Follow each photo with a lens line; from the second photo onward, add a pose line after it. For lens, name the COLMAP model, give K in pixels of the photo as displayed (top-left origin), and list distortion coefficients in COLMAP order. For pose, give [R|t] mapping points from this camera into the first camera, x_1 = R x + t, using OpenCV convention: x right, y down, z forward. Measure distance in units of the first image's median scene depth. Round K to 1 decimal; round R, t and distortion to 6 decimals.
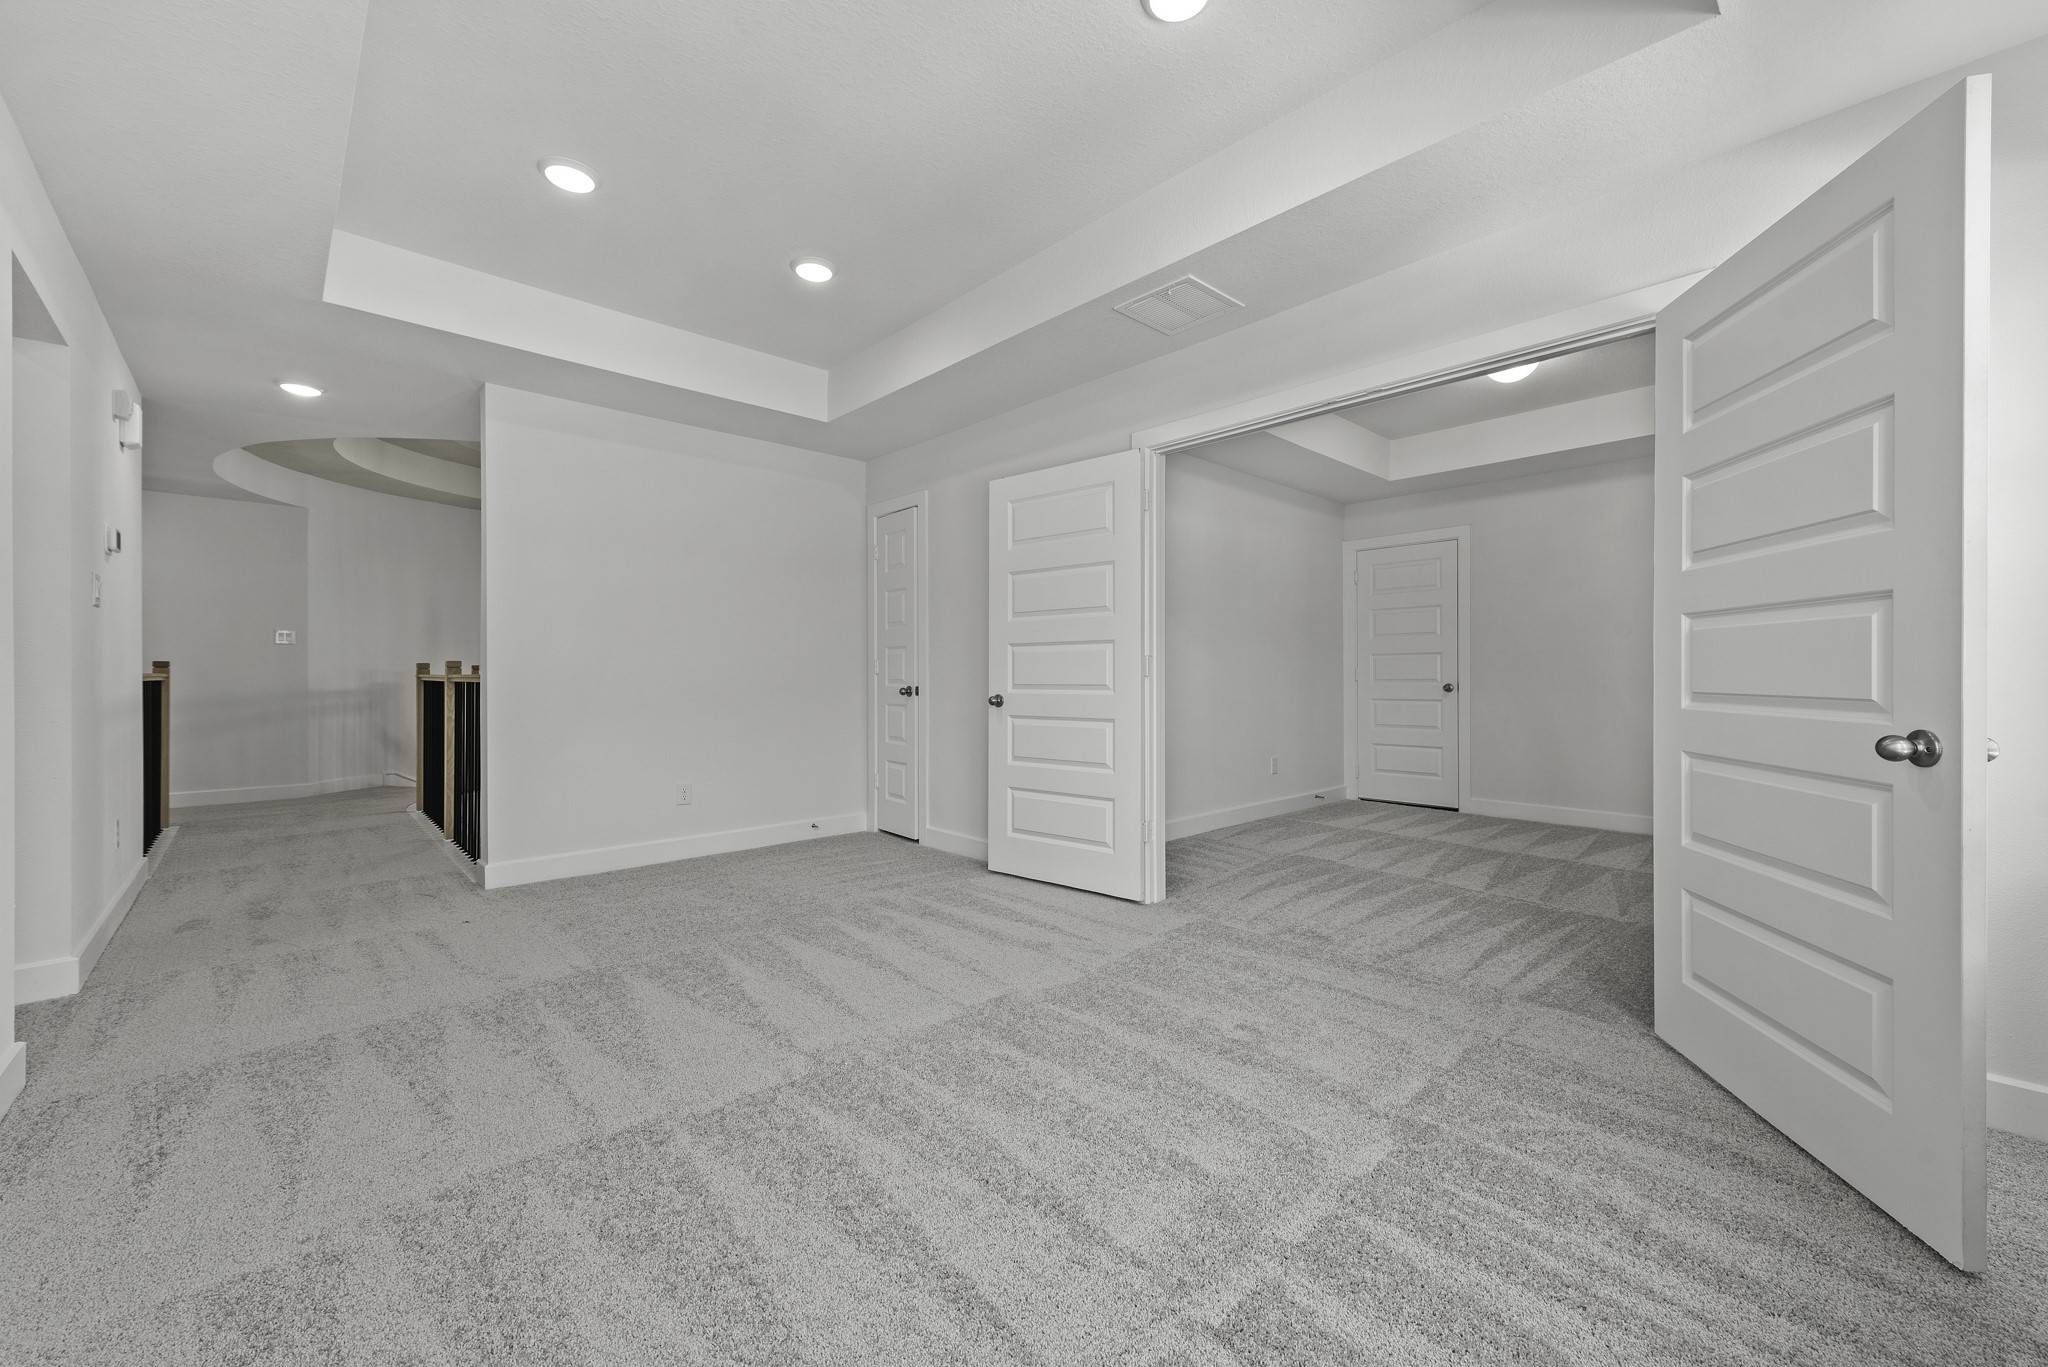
lens RADIAL K [[801.8, 0, 1025.9], [0, 801.8, 676.3], [0, 0, 1]] dist [0.006990, -0.000233]
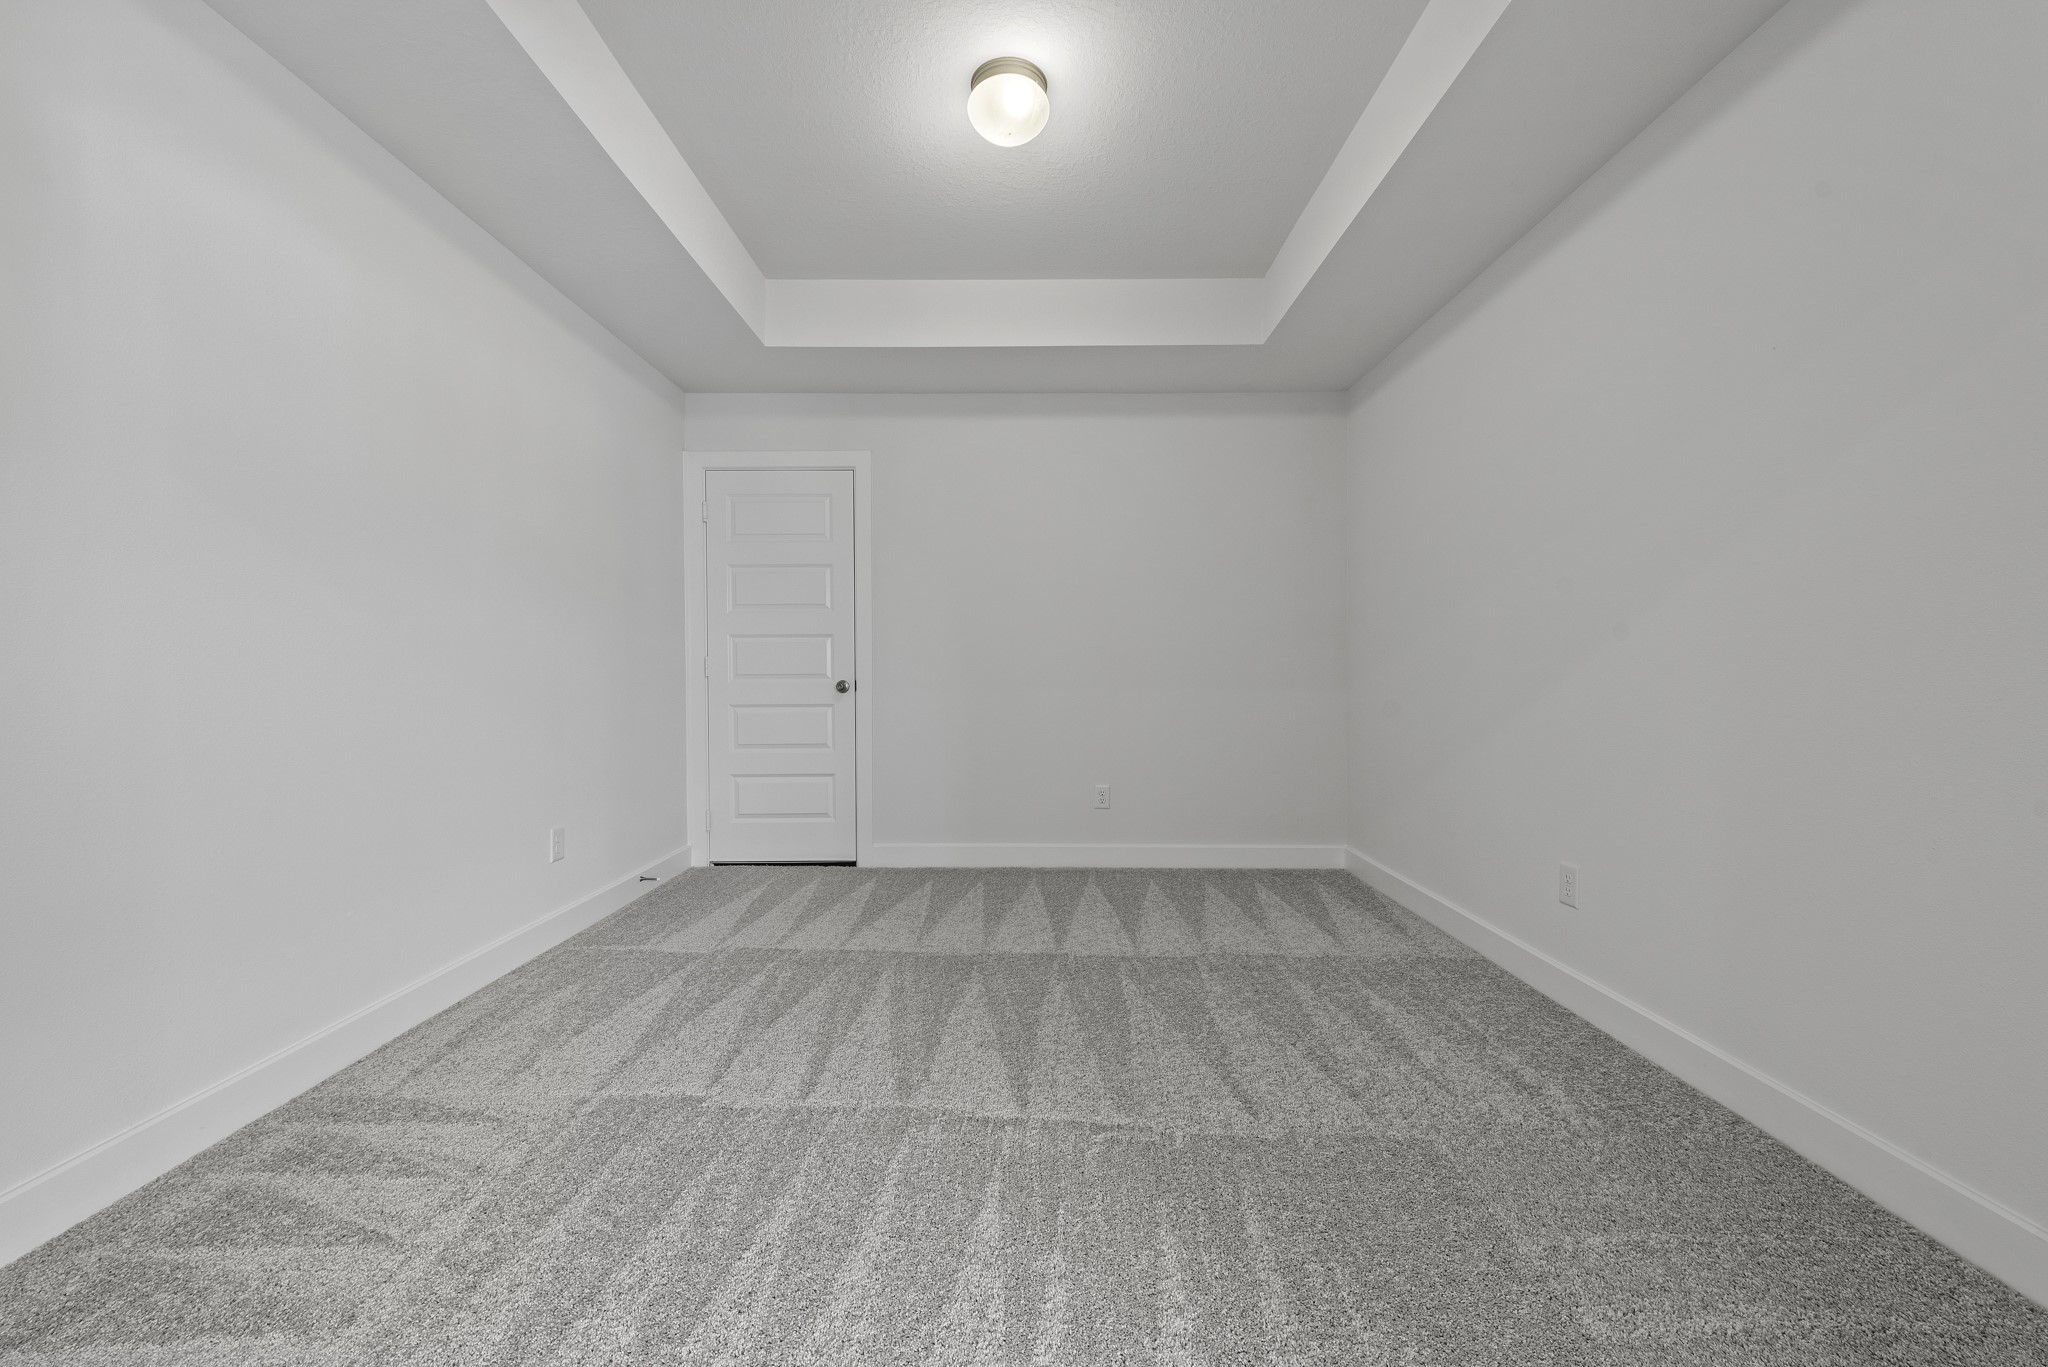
lens RADIAL K [[801.8, 0, 1025.9], [0, 801.8, 676.3], [0, 0, 1]] dist [0.006990, -0.000233]
pose [[0.692497, -0.007791, 0.721378, 0.166200], [0.005406, 0.999970, 0.005610, 0.002751], [-0.721400, 0.000015, 0.692519, 0.484881]]
